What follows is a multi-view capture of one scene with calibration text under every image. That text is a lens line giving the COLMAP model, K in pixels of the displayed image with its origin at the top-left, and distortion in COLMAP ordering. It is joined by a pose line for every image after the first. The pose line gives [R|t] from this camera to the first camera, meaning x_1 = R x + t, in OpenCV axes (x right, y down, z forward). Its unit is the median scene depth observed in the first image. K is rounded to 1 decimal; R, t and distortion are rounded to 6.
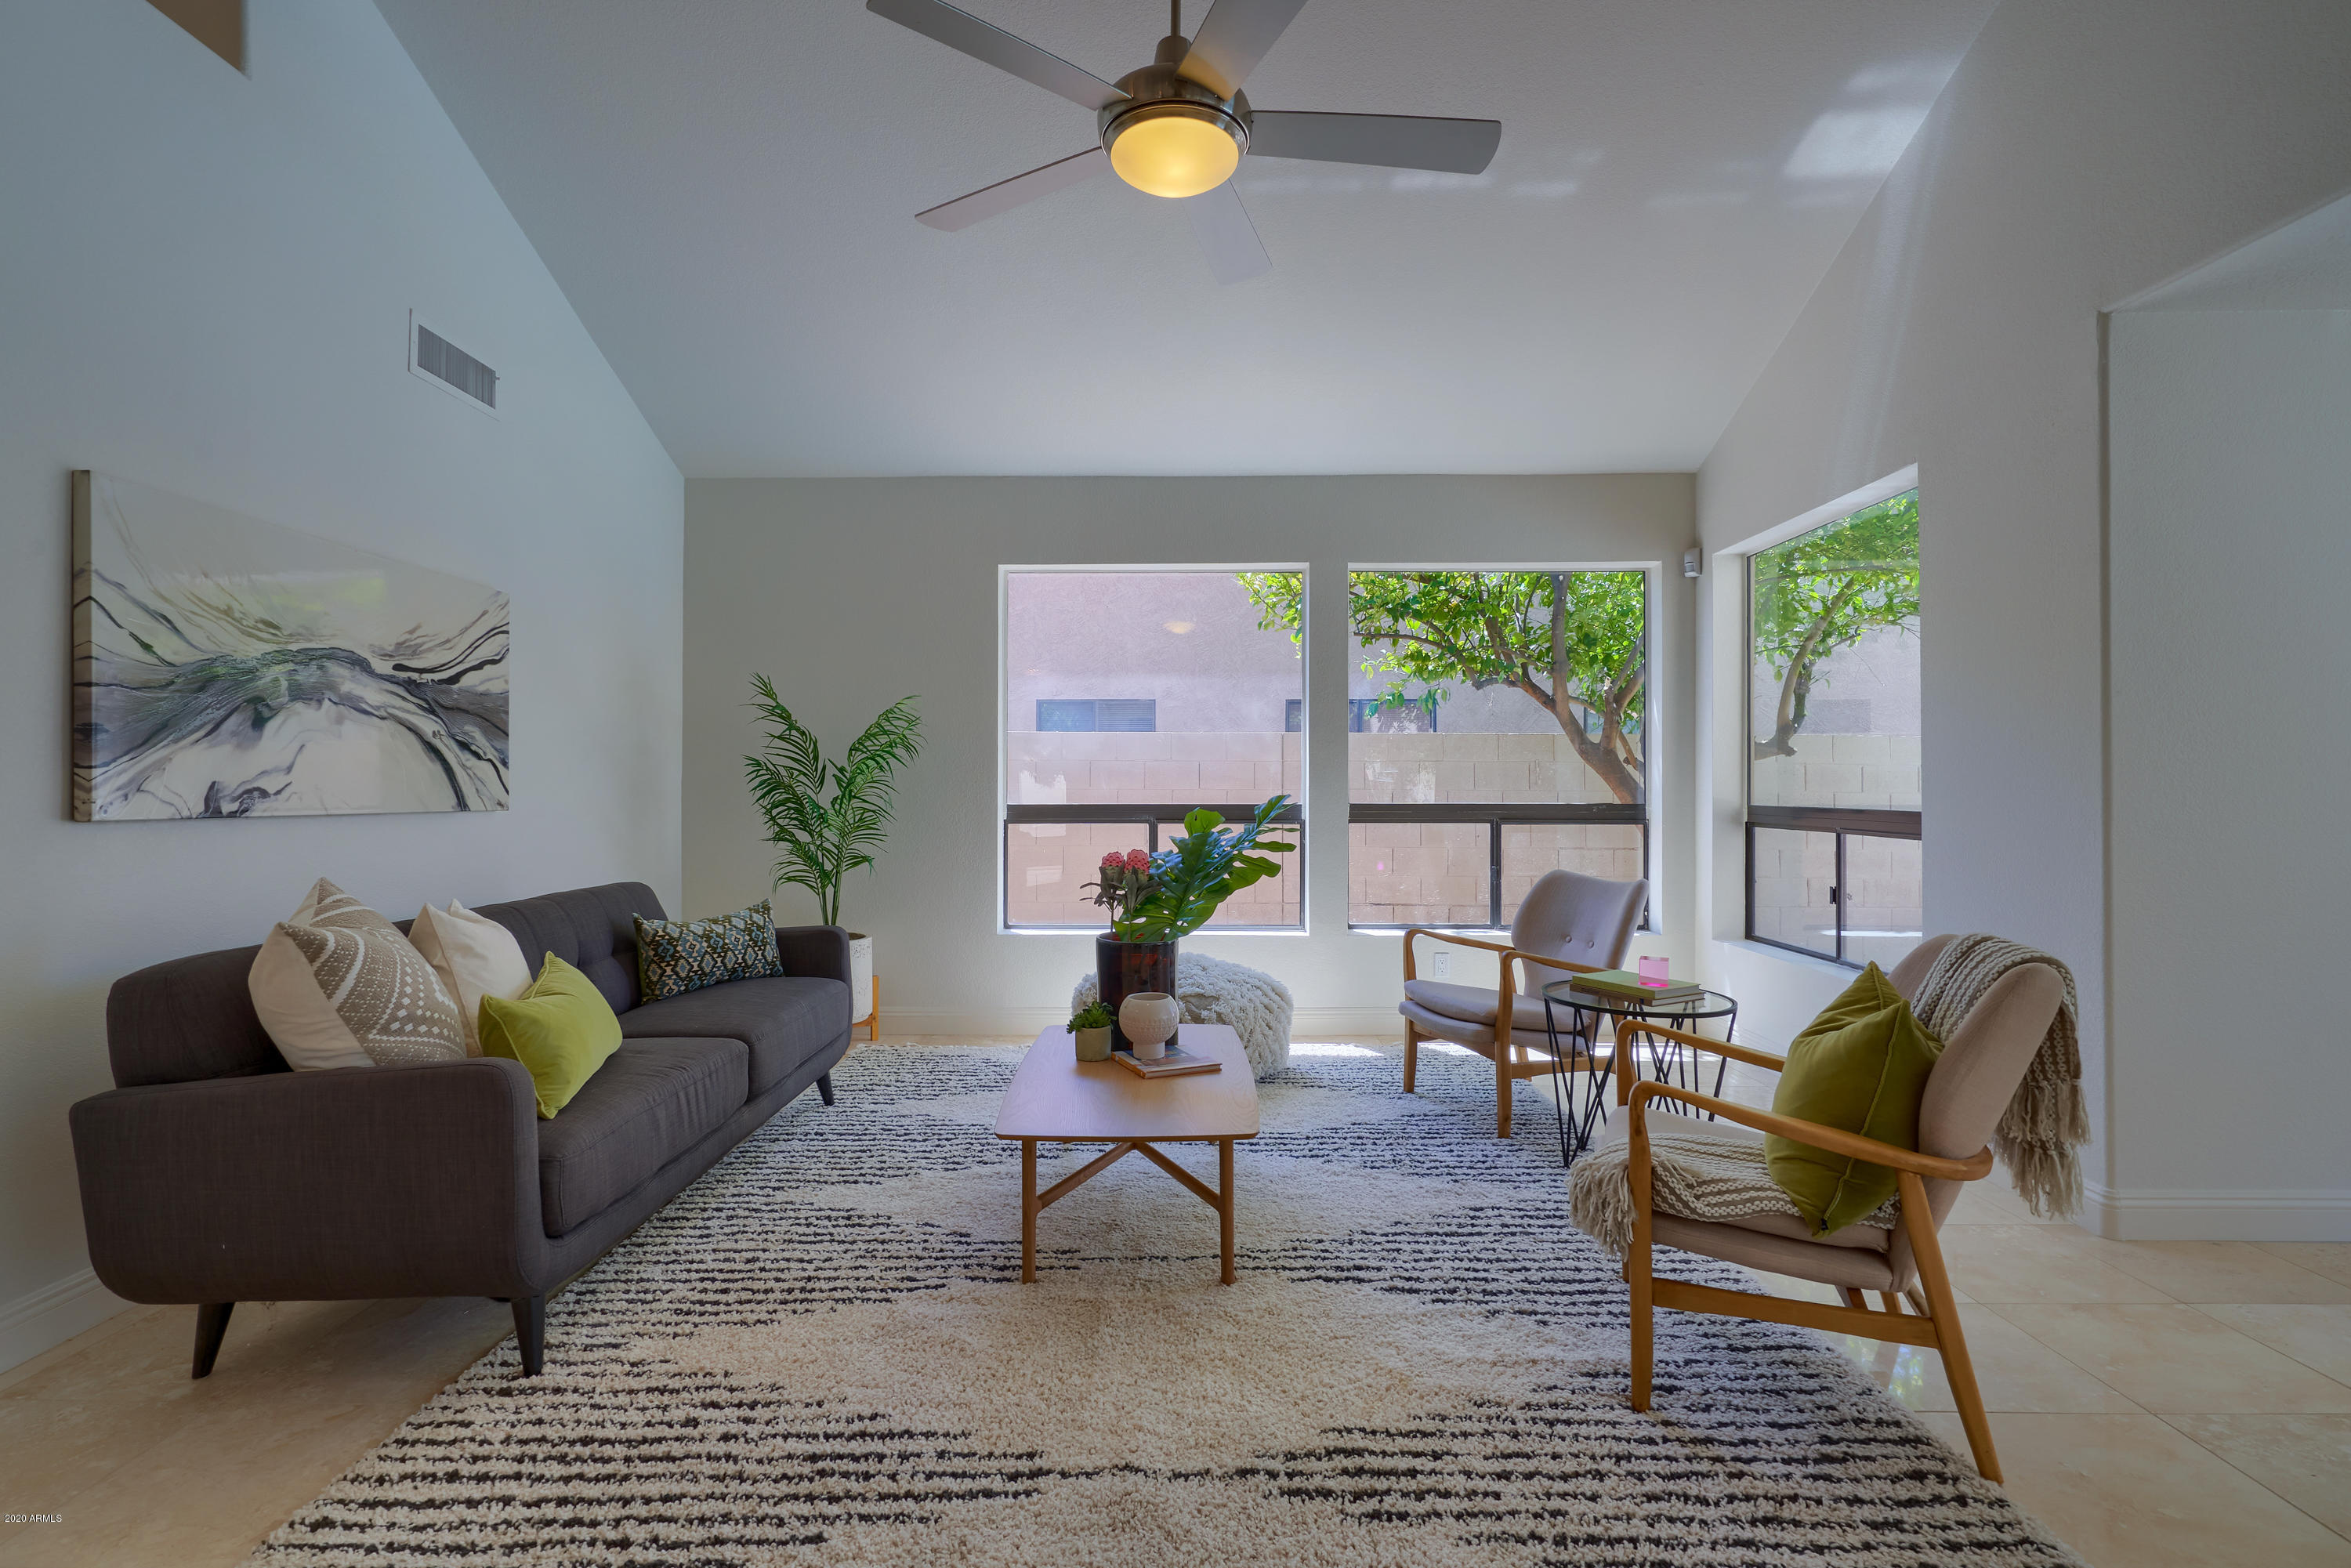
lens RADIAL K [[1129.9, 0, 1171.7], [0, 1129.9, 777.4], [0, 0, 1]] dist [0.000626, 0.000258]
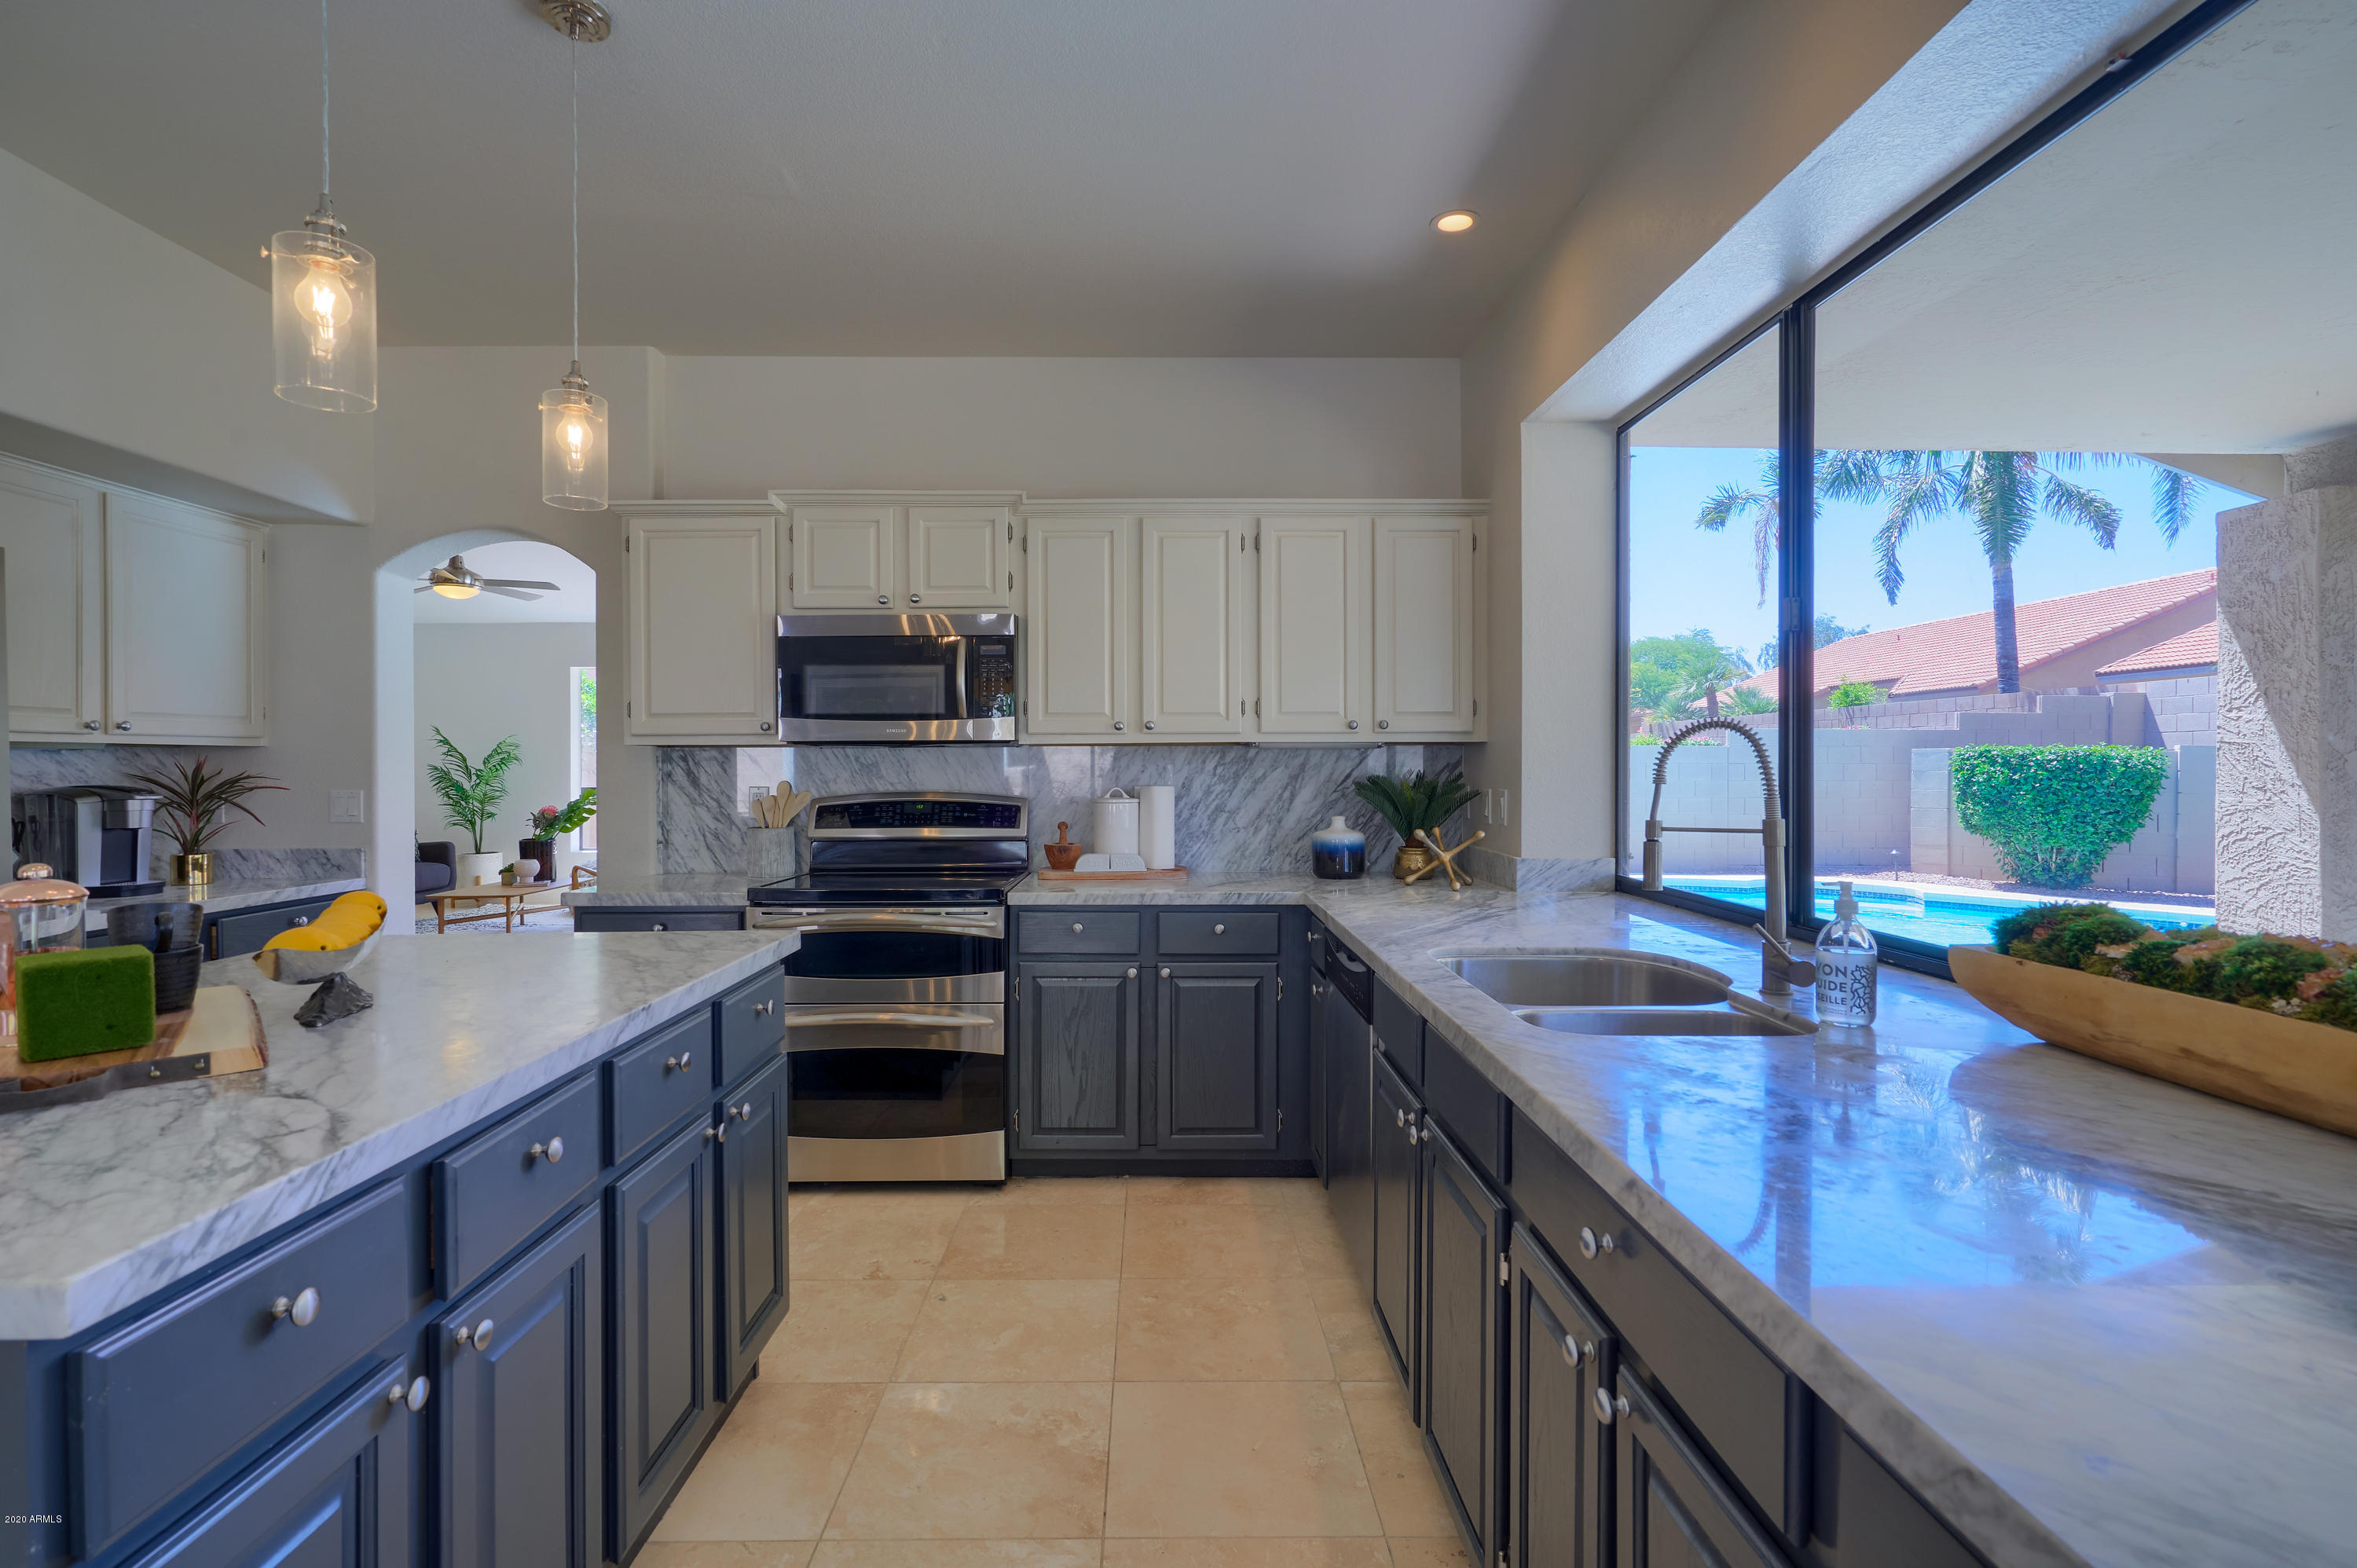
lens RADIAL K [[1112.6, 0, 1170.0], [0, 1112.6, 781.2], [0, 0, 1]] dist [-0.001214, 0.000152]
pose [[0.999826, 0.001012, 0.018635, 1.642699], [-0.001352, 0.999832, 0.018254, -0.046467], [-0.018613, -0.018276, 0.999660, -1.842585]]
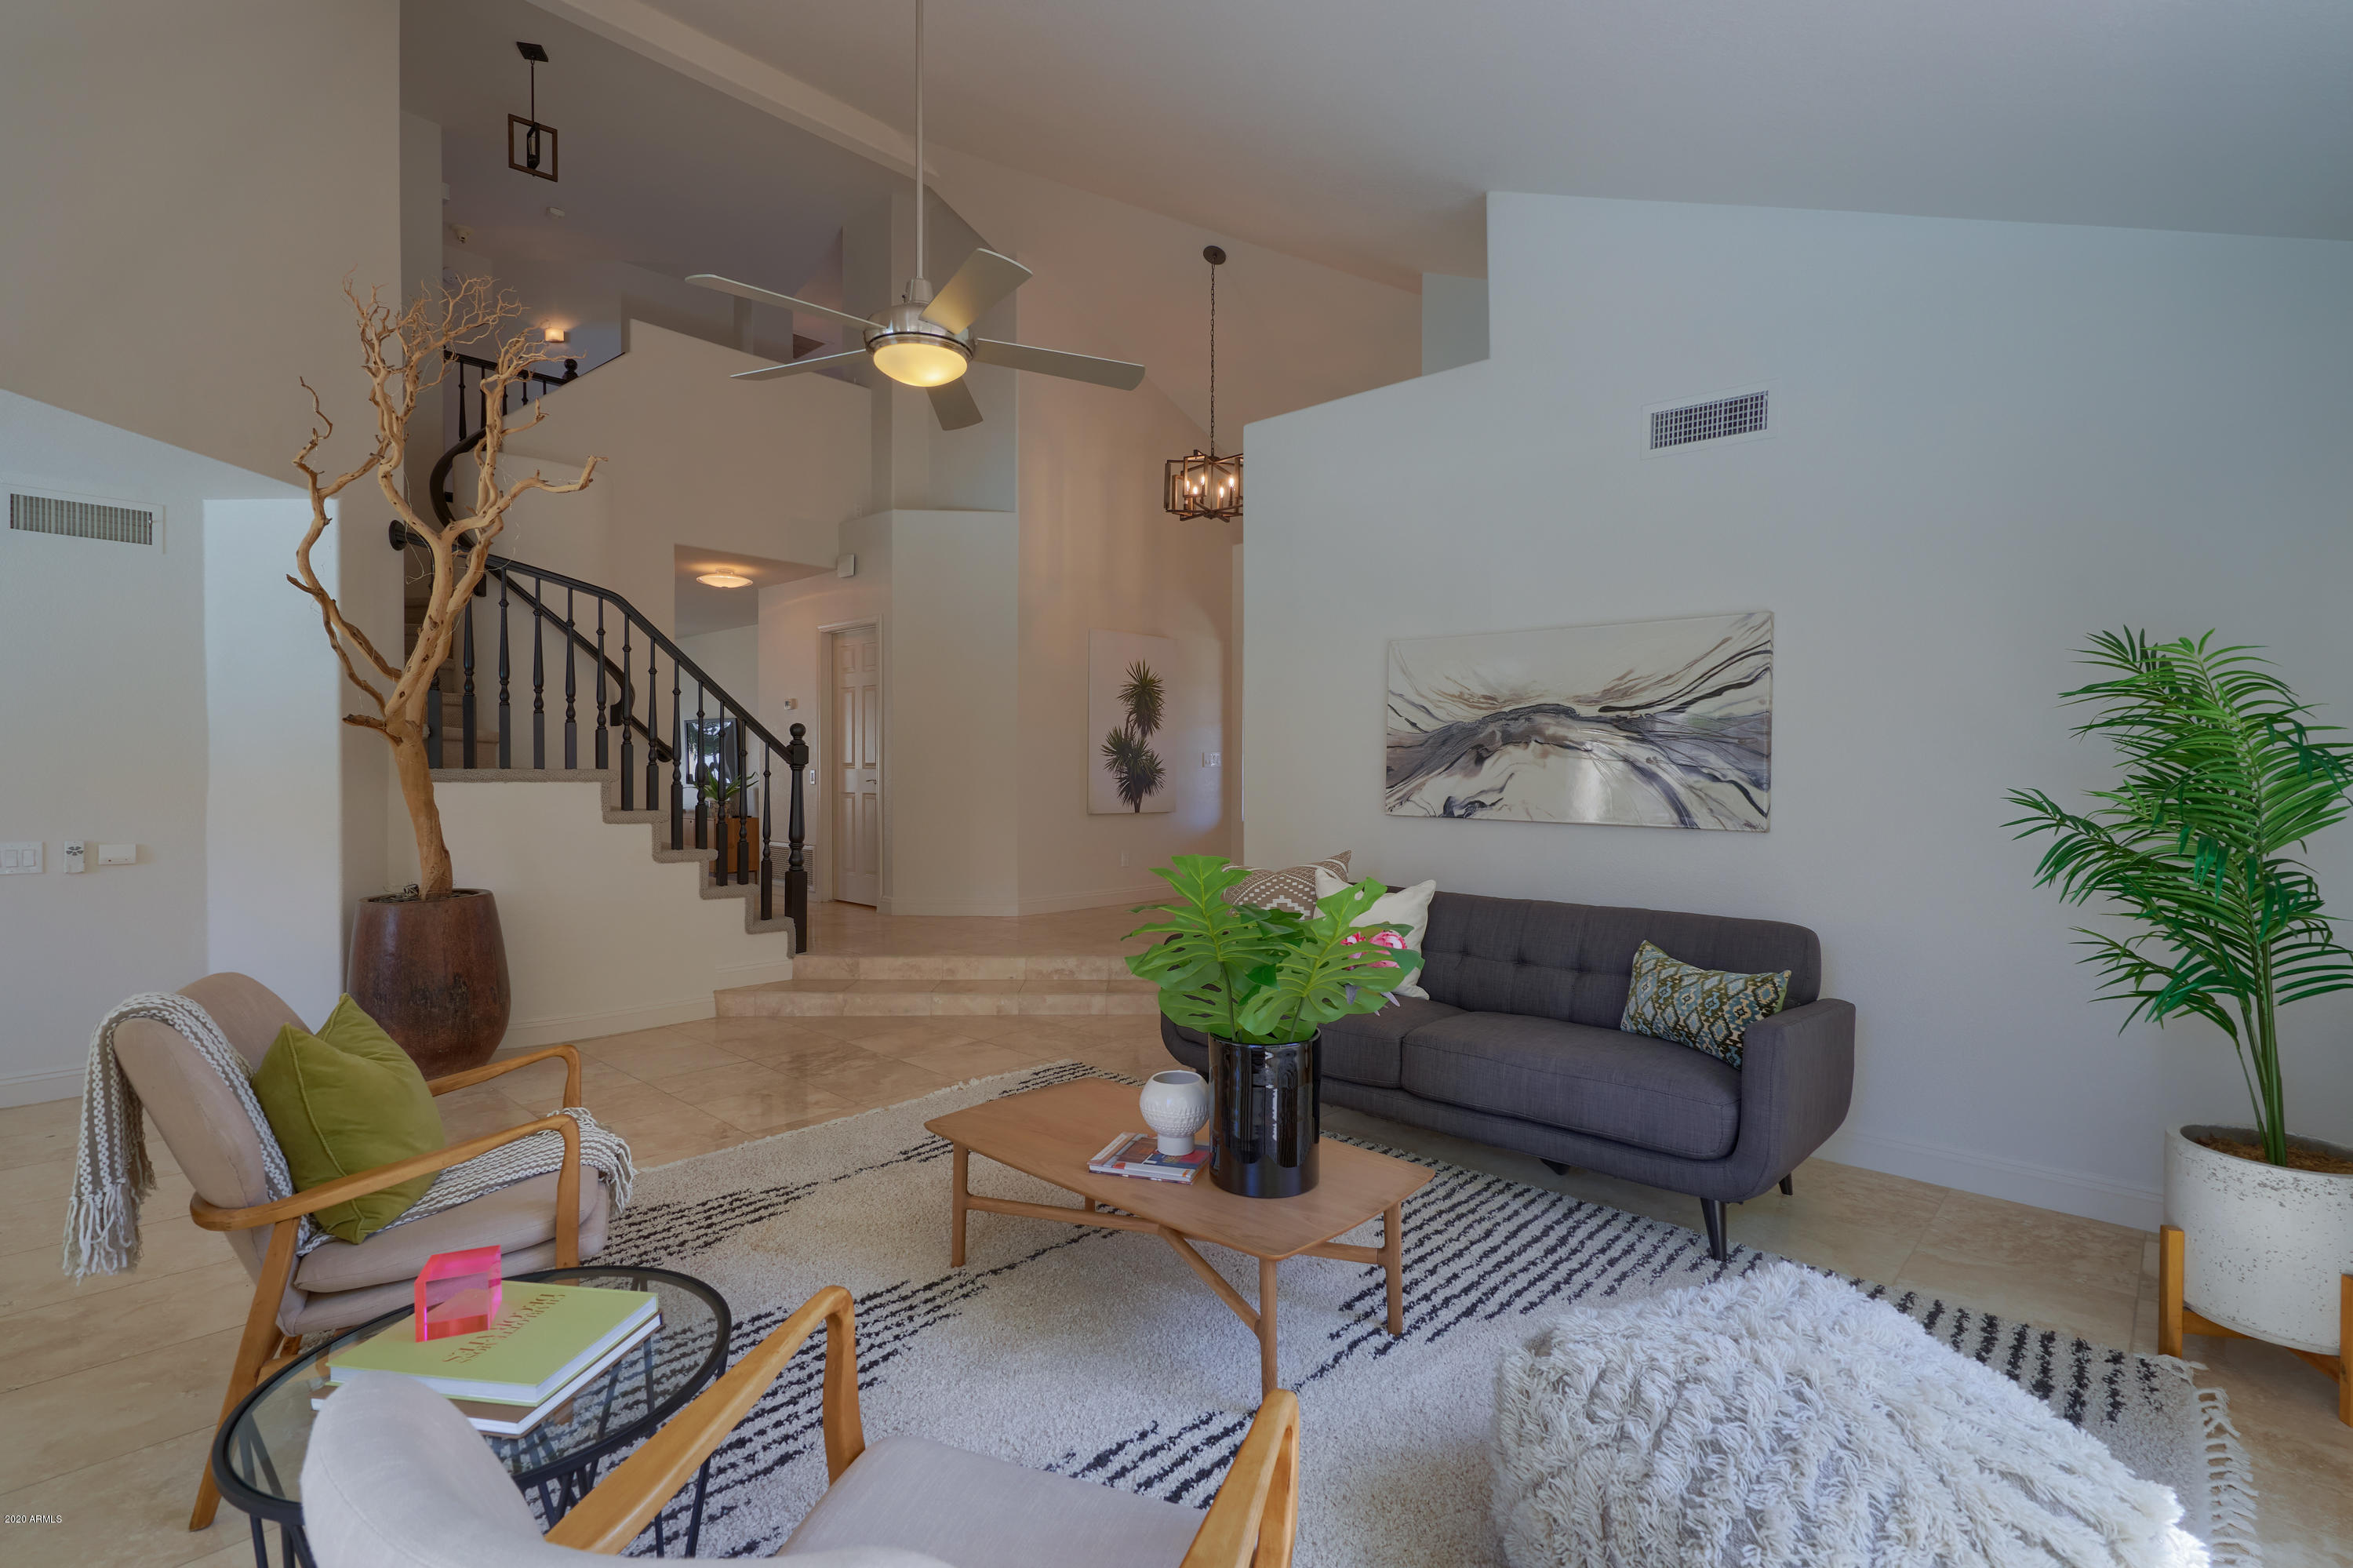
lens RADIAL K [[1105.0, 0, 1181.1], [0, 1105.0, 784.6], [0, 0, 1]] dist [0.003428, 0.000610]
pose [[-0.663662, 0.012205, -0.747933, 0.671998], [0.002891, 0.999901, 0.013752, -0.038179], [0.748027, 0.006964, -0.663631, 1.774000]]
